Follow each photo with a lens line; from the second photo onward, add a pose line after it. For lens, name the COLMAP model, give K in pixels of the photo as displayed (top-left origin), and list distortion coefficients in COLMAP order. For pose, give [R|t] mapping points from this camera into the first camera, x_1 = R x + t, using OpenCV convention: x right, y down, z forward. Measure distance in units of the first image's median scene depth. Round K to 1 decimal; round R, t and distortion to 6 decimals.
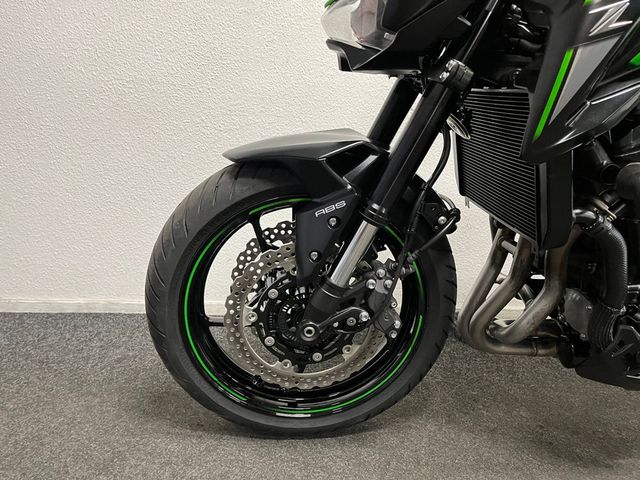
lens RADIAL K [[471.6, 0, 315.3], [0, 471.6, 239.1], [0, 0, 1]] dist [0.026349, -0.032711]
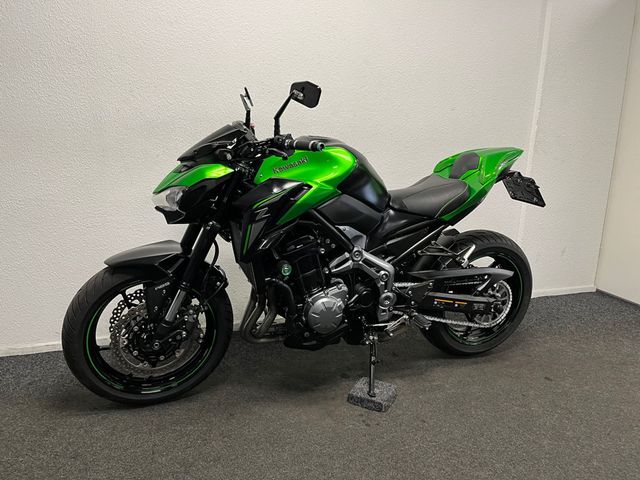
lens RADIAL K [[471.6, 0, 319.1], [0, 471.6, 237.6], [0, 0, 1]] dist [0.026349, -0.032711]
pose [[0.946297, -0.069773, 0.315679, 0.036001], [0.080945, 0.996467, -0.022399, -0.151638], [-0.313001, 0.046749, 0.948601, -1.091503]]
